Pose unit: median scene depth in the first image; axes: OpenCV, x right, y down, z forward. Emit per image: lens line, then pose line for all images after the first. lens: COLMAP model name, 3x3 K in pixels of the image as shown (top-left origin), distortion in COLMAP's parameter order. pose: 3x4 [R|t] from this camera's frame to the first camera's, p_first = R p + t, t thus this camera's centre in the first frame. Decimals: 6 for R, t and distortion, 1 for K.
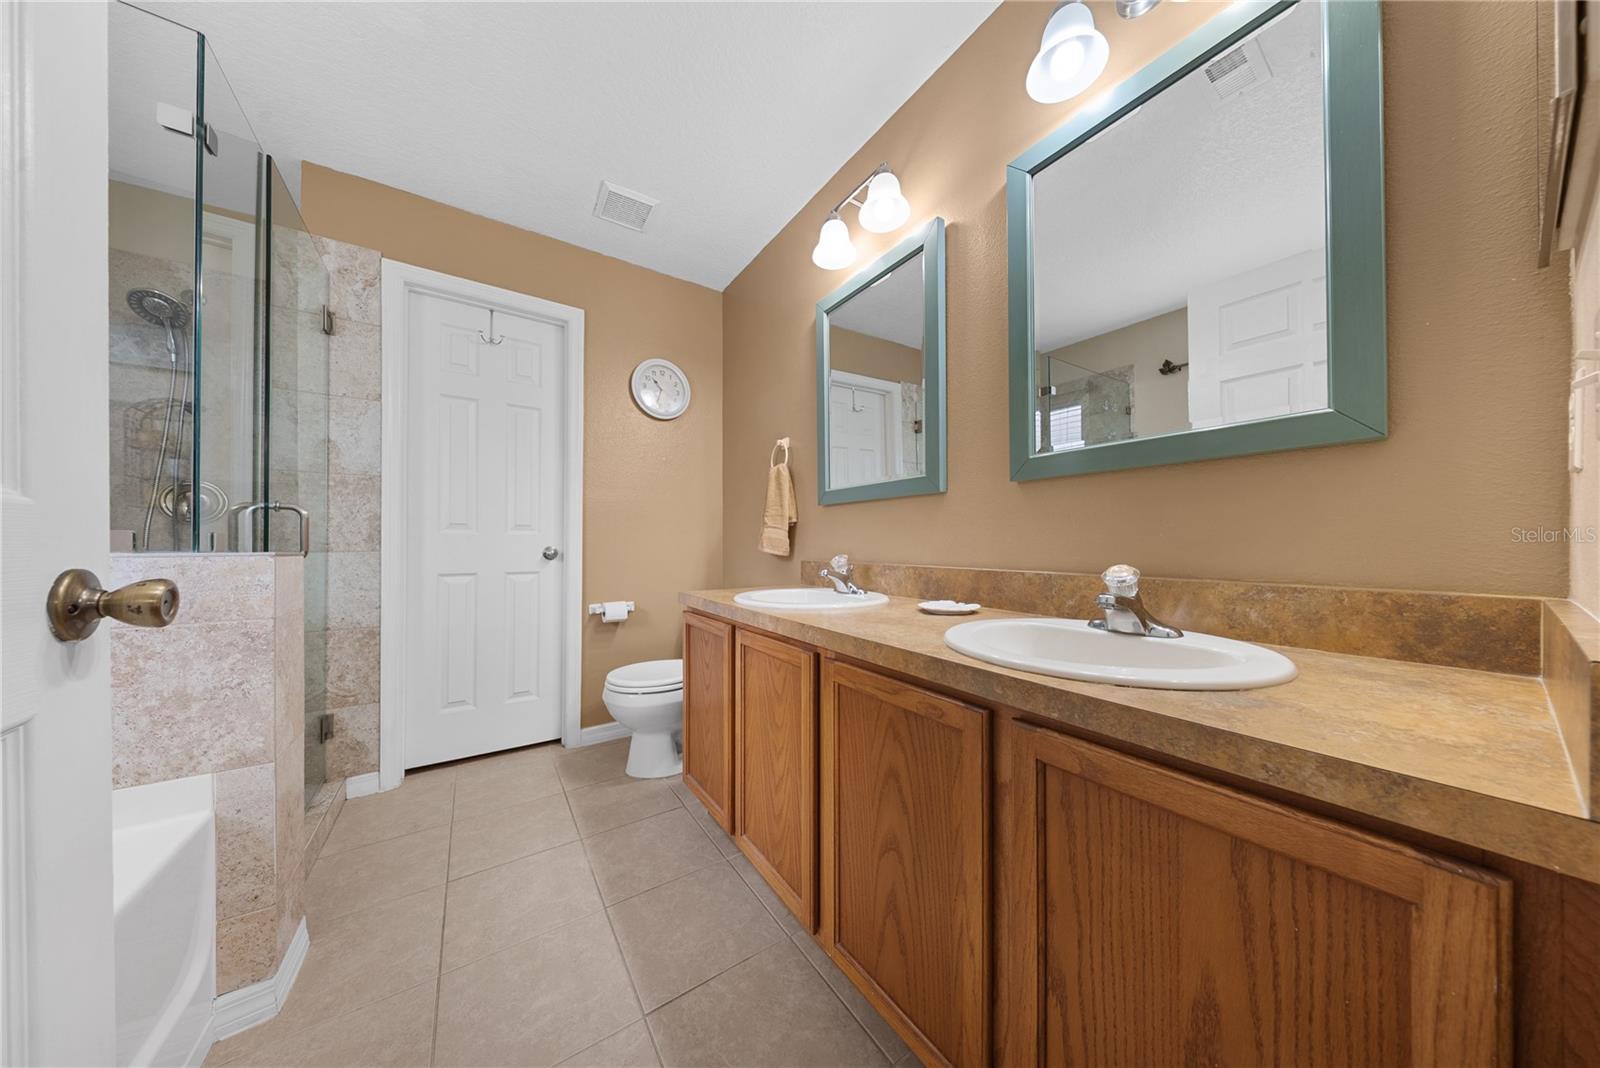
lens RADIAL K [[476.8, 0, 798.5], [0, 476.8, 542.6], [0, 0, 1]] dist [0.002593, -0.000125]
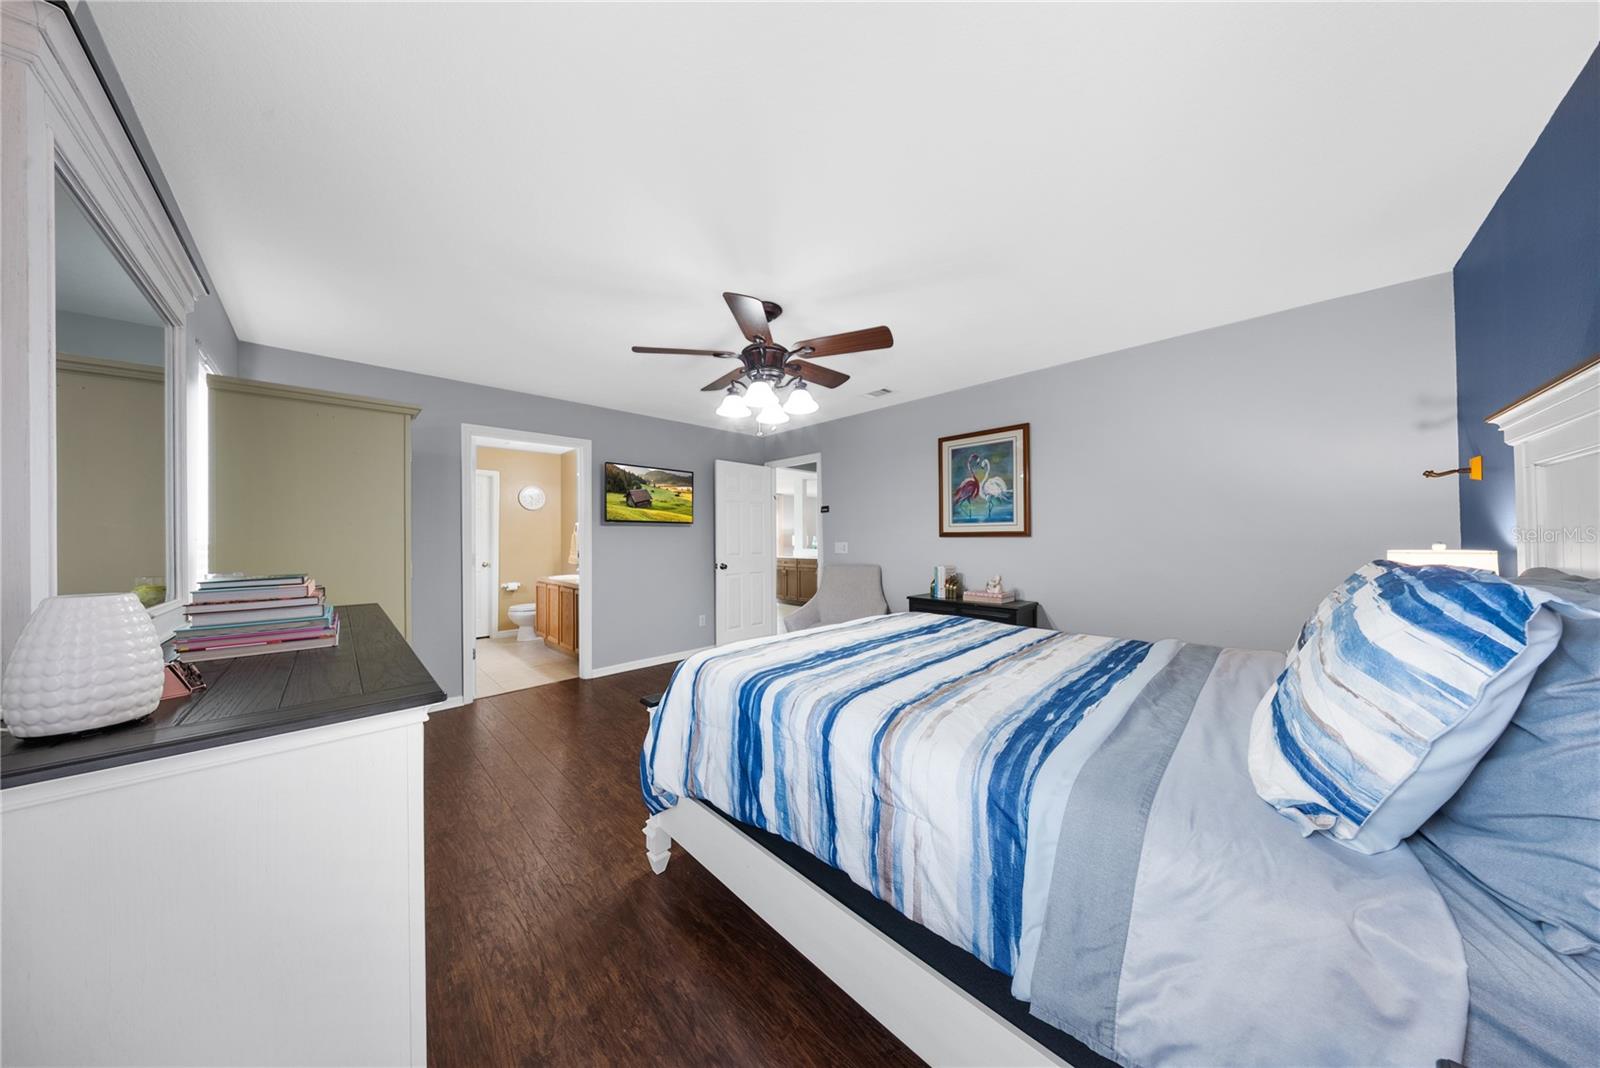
lens RADIAL K [[476.8, 0, 797.1], [0, 476.8, 531.4], [0, 0, 1]] dist [0.002593, -0.000125]
pose [[0.986218, -0.002085, 0.165439, 0.728845], [0.002993, 0.999982, -0.005235, -0.140043], [-0.165425, 0.005658, 0.986206, -1.855866]]
